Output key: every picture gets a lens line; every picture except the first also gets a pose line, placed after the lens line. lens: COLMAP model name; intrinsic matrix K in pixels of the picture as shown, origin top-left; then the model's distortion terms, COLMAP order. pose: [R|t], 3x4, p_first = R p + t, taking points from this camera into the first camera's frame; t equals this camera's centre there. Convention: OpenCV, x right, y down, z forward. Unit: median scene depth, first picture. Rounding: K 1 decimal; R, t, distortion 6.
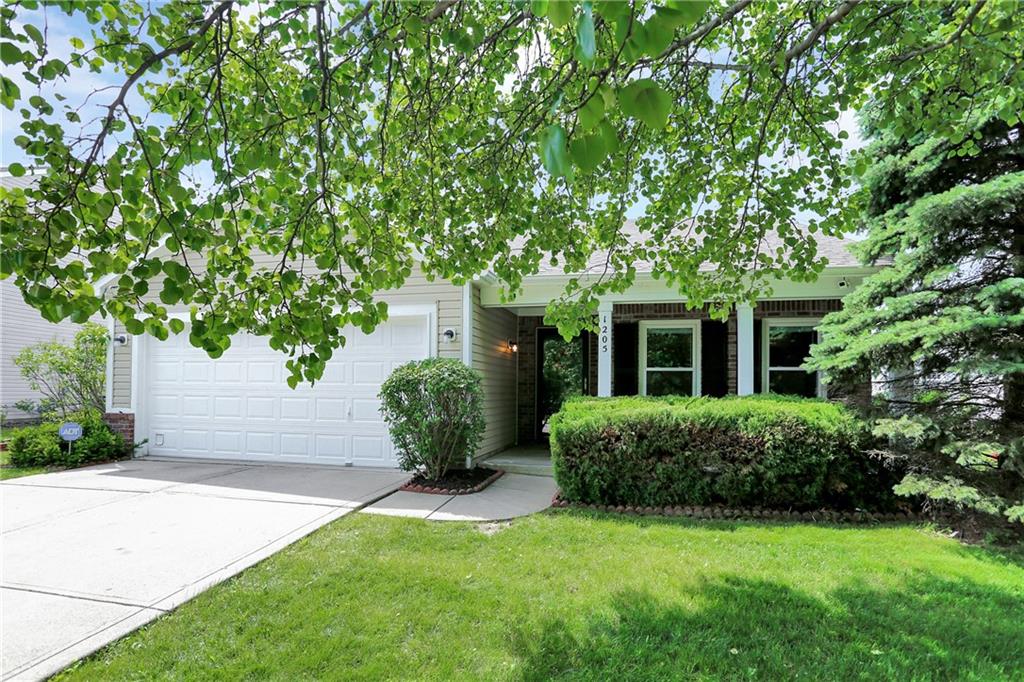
lens RADIAL K [[509.8, 0, 512.0], [0, 509.8, 341.0], [0, 0, 1]] dist [-0.064433, 0.024823]
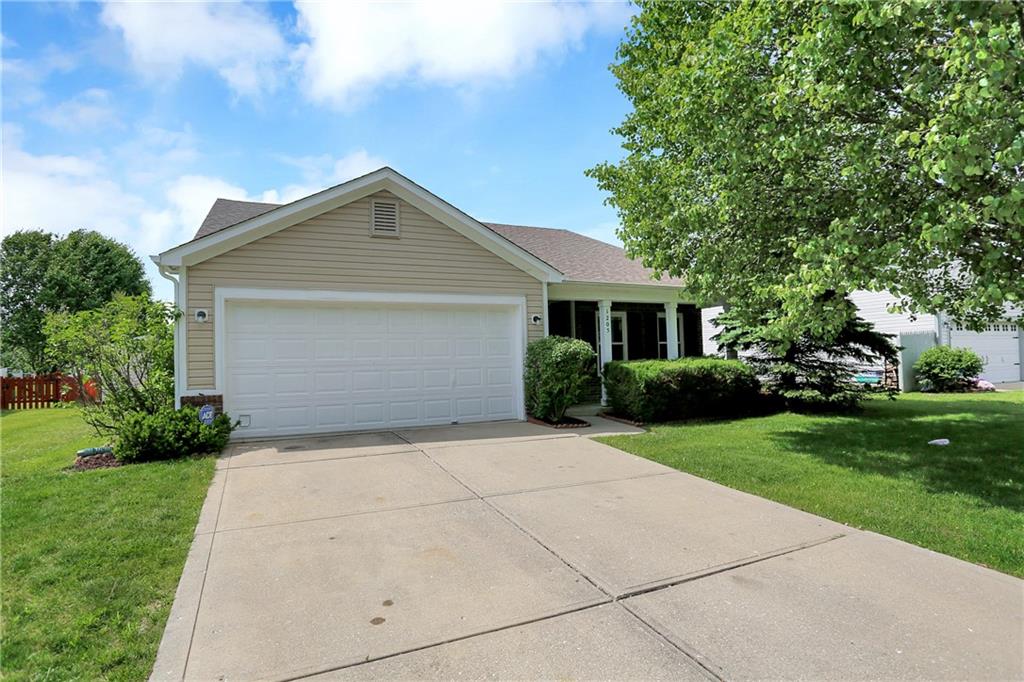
lens RADIAL K [[509.8, 0, 512.0], [0, 509.8, 341.0], [0, 0, 1]] dist [-0.064433, 0.024823]
pose [[0.821169, -0.002913, 0.570677, -0.858357], [-0.024396, 0.998894, 0.040202, -0.006108], [-0.570163, -0.046935, 0.820190, -0.081738]]
